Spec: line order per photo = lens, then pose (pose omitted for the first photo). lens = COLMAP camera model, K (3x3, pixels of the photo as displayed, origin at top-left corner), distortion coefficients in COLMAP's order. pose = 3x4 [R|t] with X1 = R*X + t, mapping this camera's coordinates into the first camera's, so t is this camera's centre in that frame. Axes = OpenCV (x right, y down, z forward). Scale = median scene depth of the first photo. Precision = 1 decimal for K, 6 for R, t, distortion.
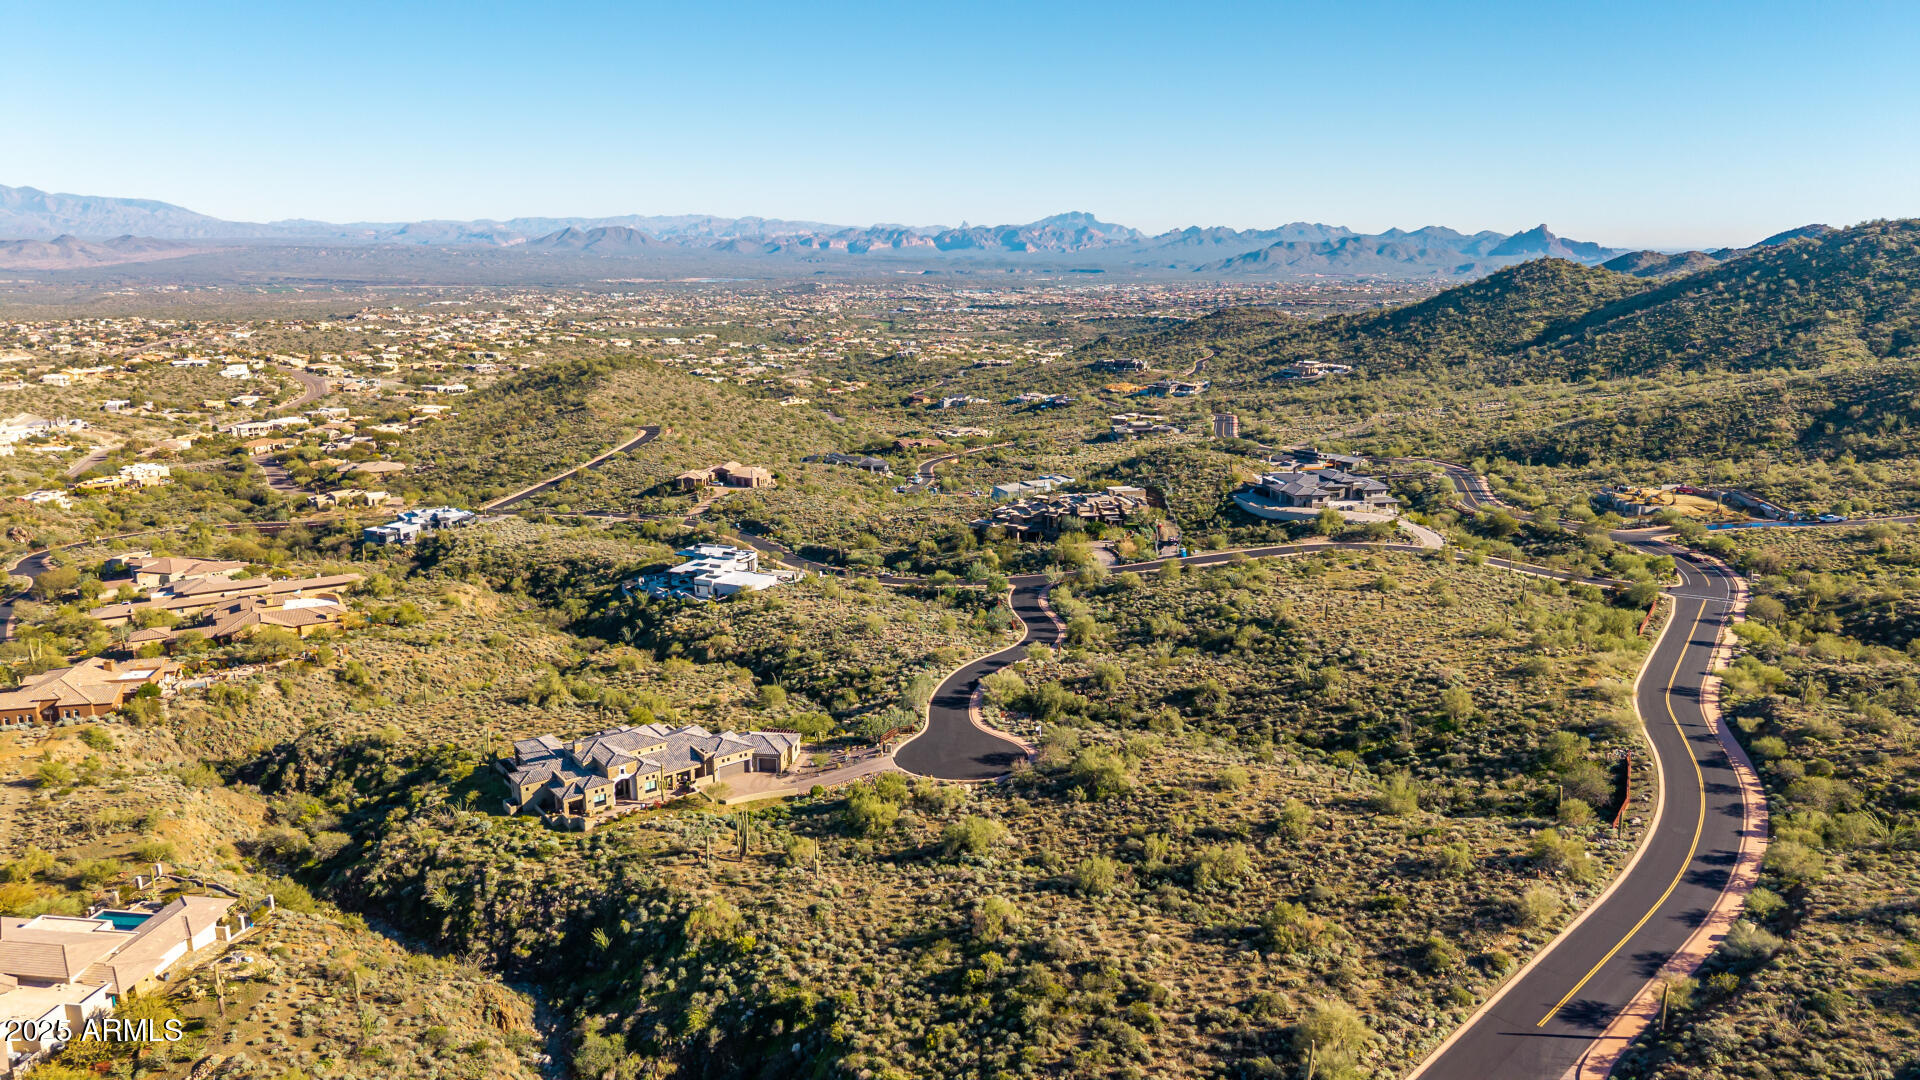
lens RADIAL K [[1297.5, 0, 964.8], [0, 1297.5, 570.5], [0, 0, 1]] dist [0.031501, -0.036999]
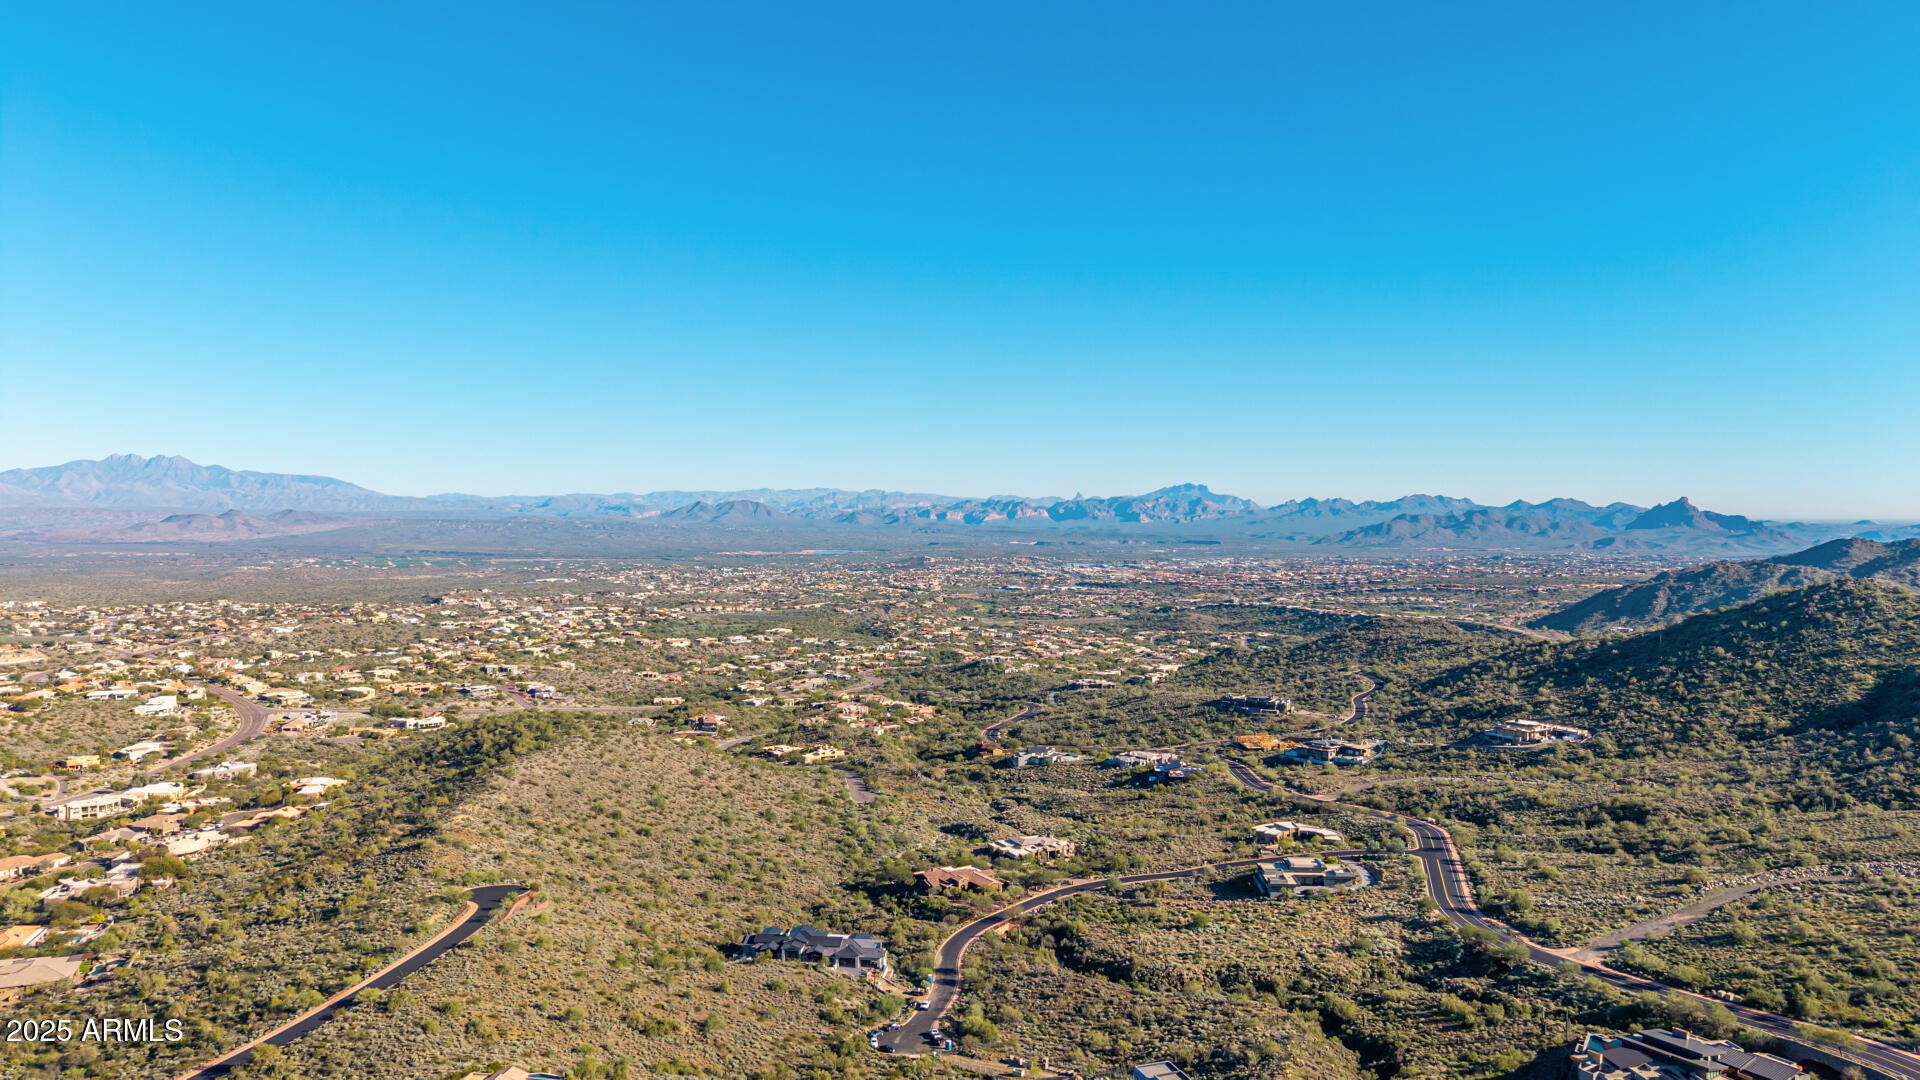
lens RADIAL K [[1297.5, 0, 963.4], [0, 1297.5, 558.4], [0, 0, 1]] dist [0.031501, -0.036999]
pose [[0.995948, 0.001877, -0.089912, 0.025357], [-0.020667, 0.977800, -0.208519, -0.113053], [0.087525, 0.209532, 0.973877, 0.311458]]
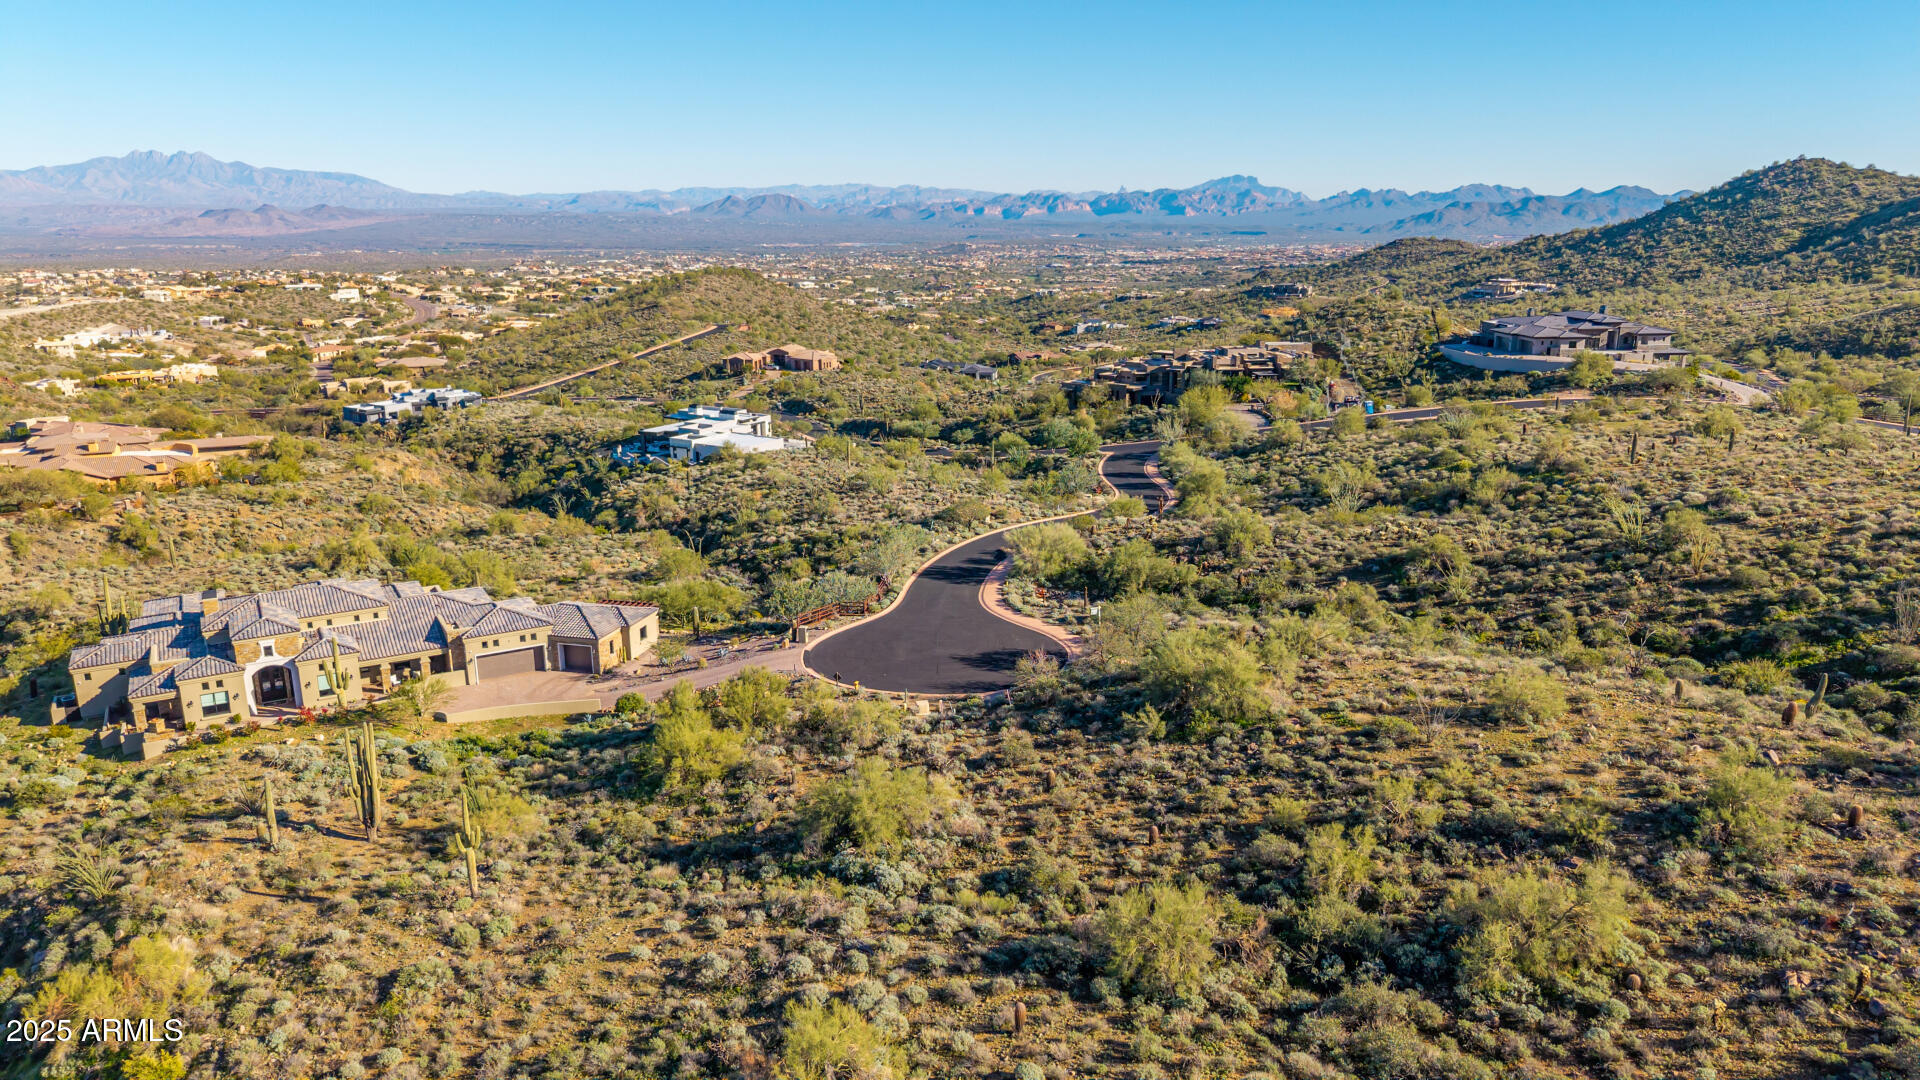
lens RADIAL K [[1297.5, 0, 960.4], [0, 1297.5, 568.3], [0, 0, 1]] dist [0.031501, -0.036999]
pose [[0.992851, 0.026123, -0.116466, 0.016058], [-0.023725, 0.999478, 0.021927, 0.024301], [0.116978, -0.019008, 0.992953, 0.121893]]
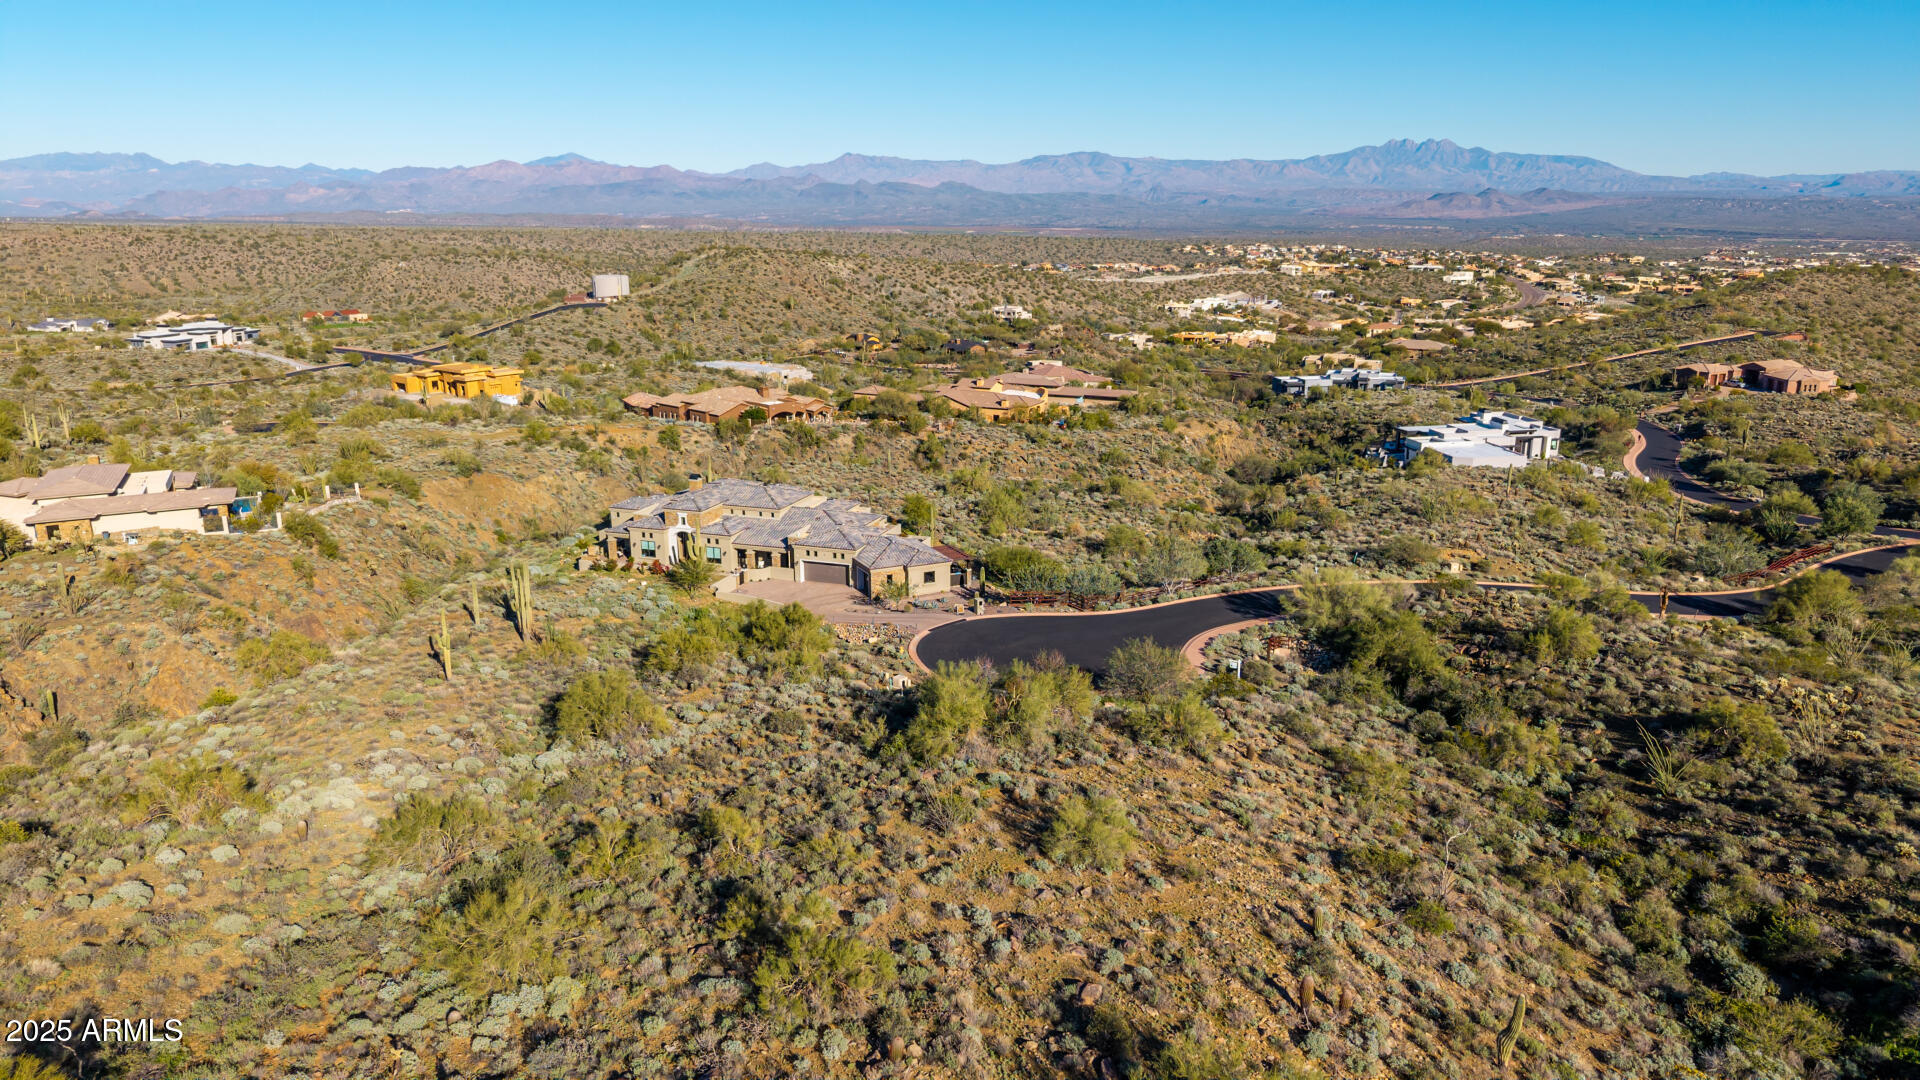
lens RADIAL K [[1297.5, 0, 938.7], [0, 1297.5, 543.4], [0, 0, 1]] dist [0.031501, -0.036999]
pose [[0.552916, 0.212992, -0.805555, 0.092714], [-0.203446, 0.972026, 0.117367, 0.012502], [0.808019, 0.098993, 0.580781, 0.163882]]
